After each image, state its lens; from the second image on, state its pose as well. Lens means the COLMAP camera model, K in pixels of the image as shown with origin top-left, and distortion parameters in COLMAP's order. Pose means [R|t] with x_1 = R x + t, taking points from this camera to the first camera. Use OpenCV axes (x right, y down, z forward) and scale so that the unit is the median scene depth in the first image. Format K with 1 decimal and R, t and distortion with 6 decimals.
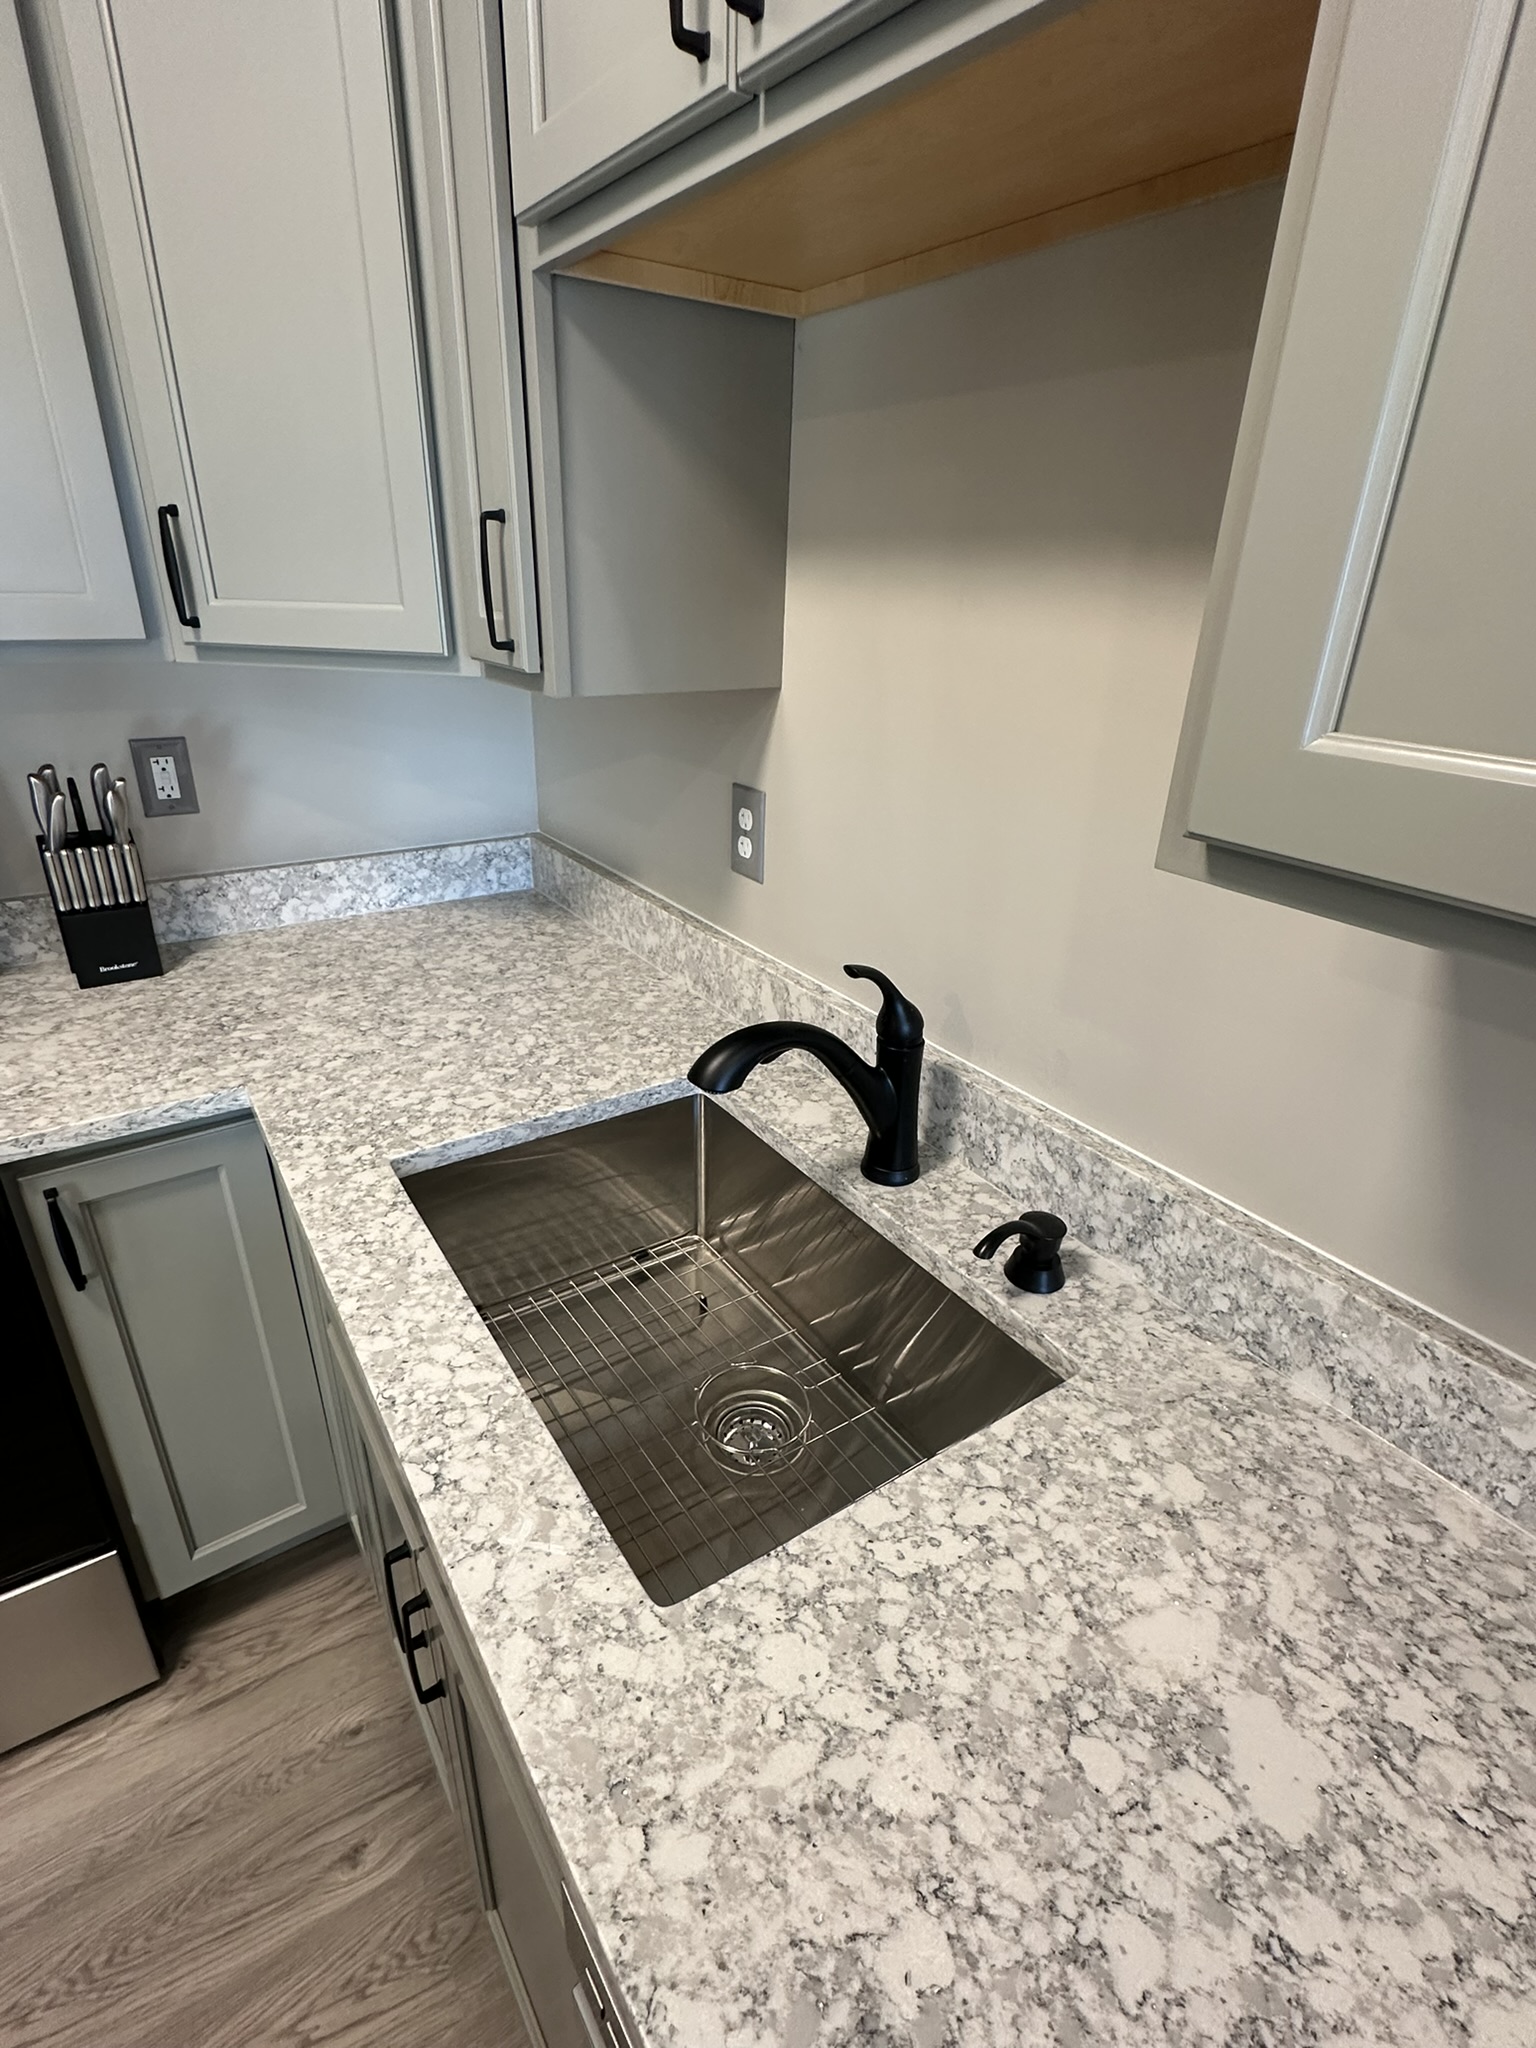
lens RADIAL K [[1003.0, 0, 760.0], [0, 1003.0, 1029.2], [0, 0, 1]] dist [-0.002436, -0.000049]
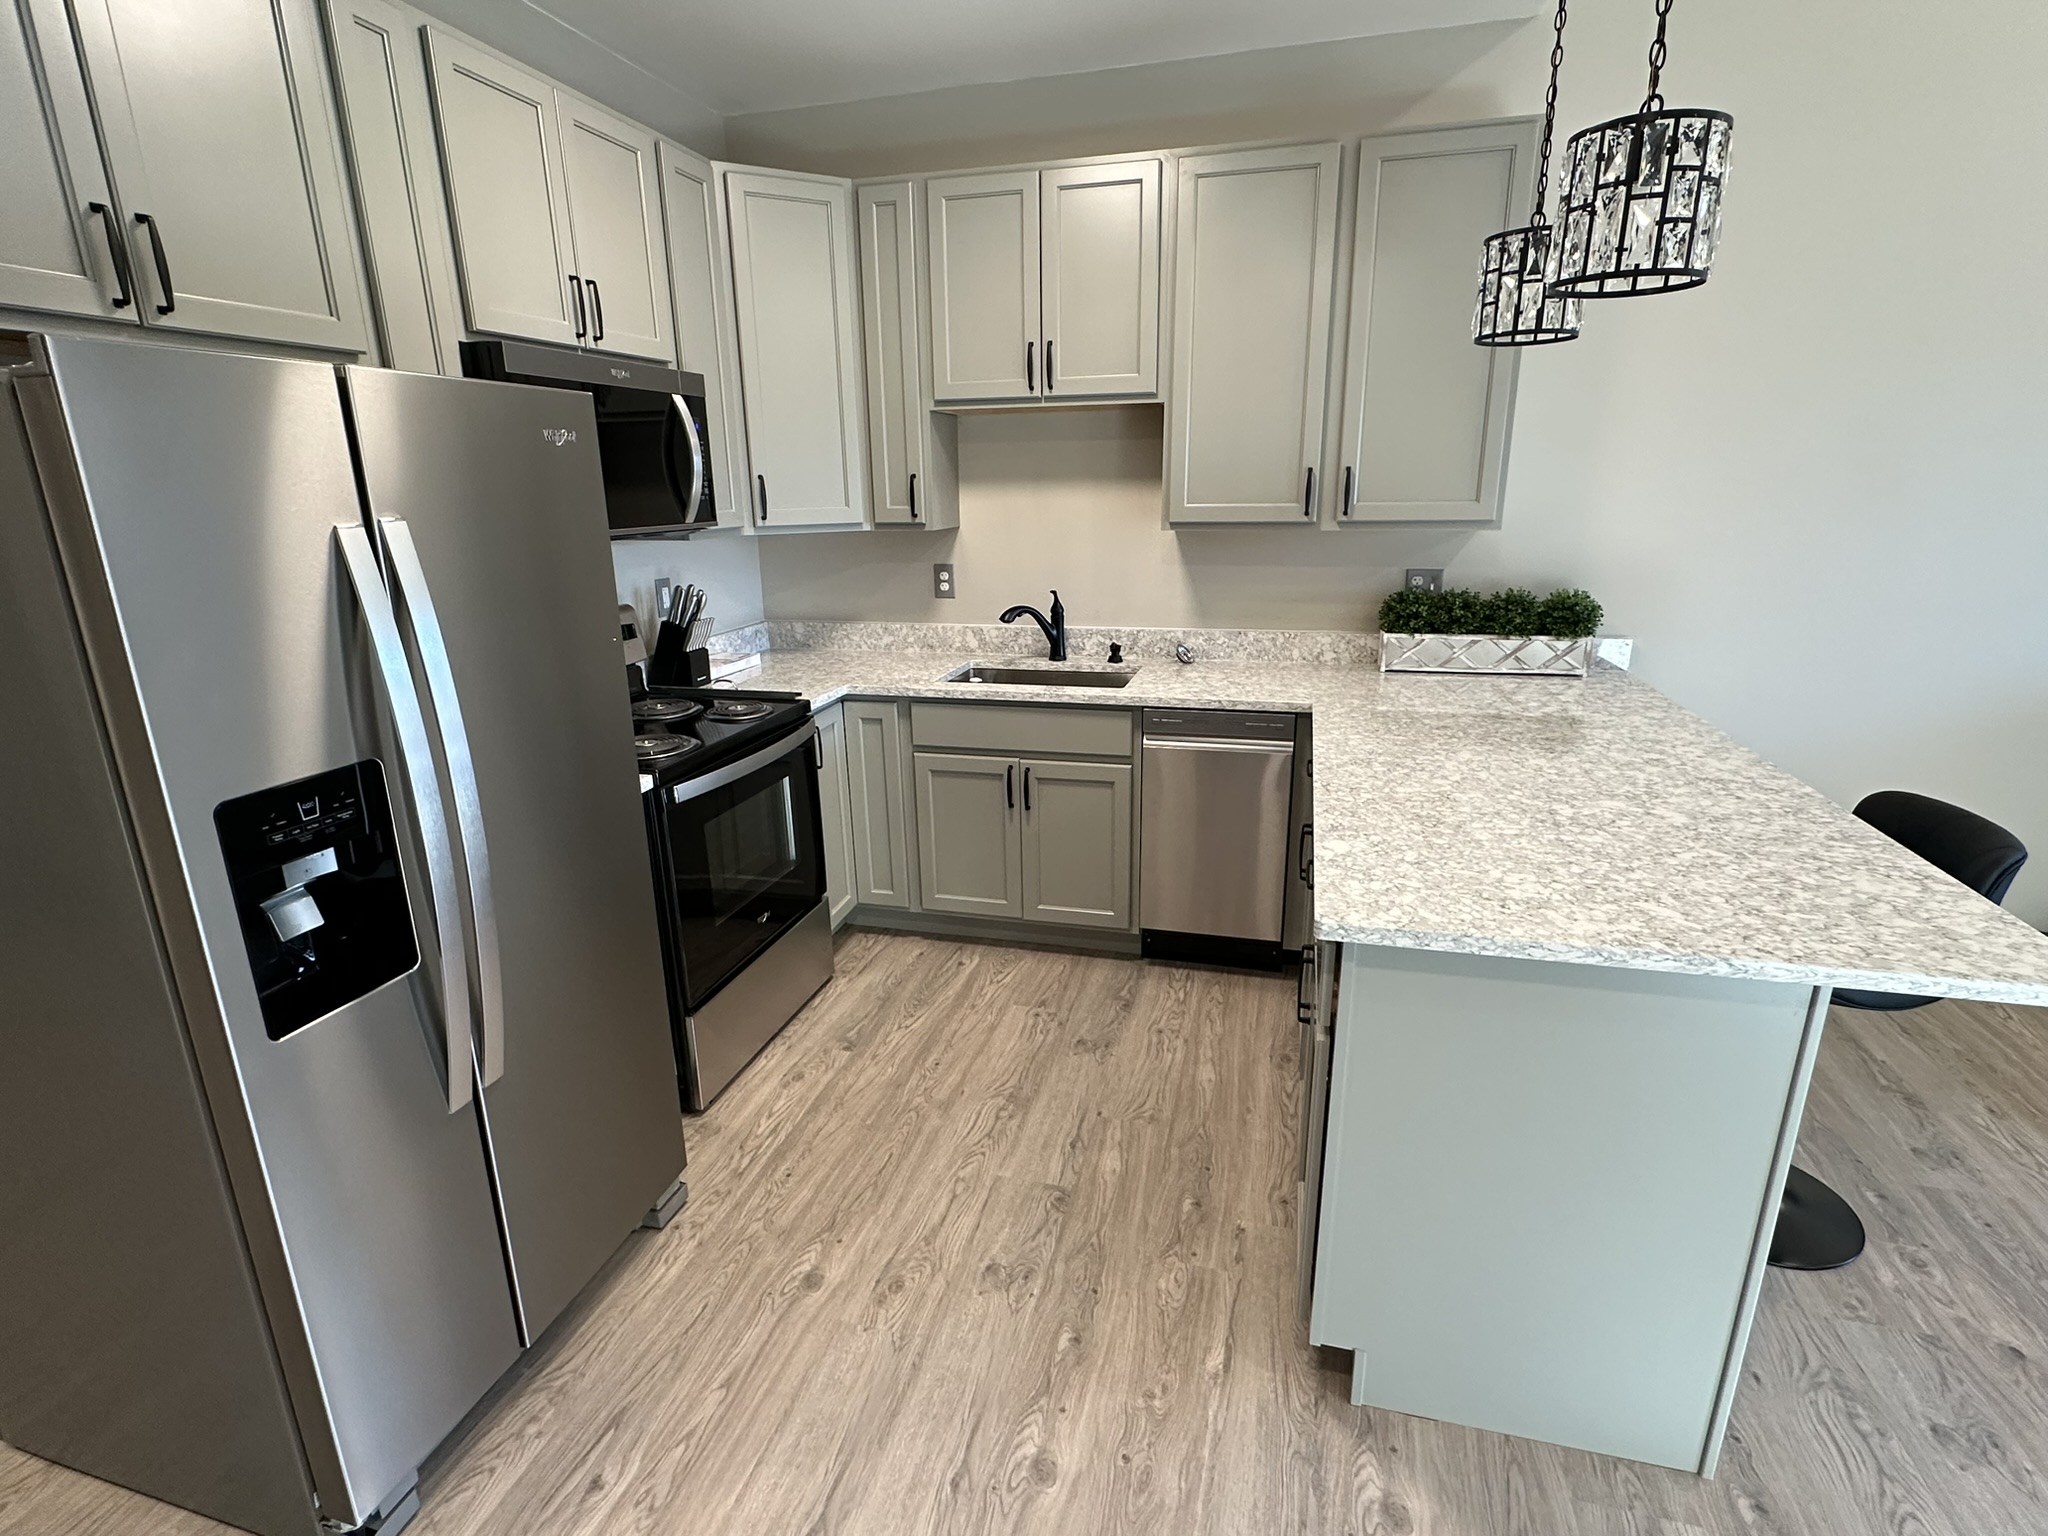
lens RADIAL K [[1003.0, 0, 1026.4], [0, 1003.0, 771.8], [0, 0, 1]] dist [-0.002436, -0.000049]
pose [[0.751265, -0.214115, 0.624304, -1.661189], [0.304227, 0.951773, -0.039669, 0.471922], [-0.585702, 0.219732, 0.780174, -1.135401]]
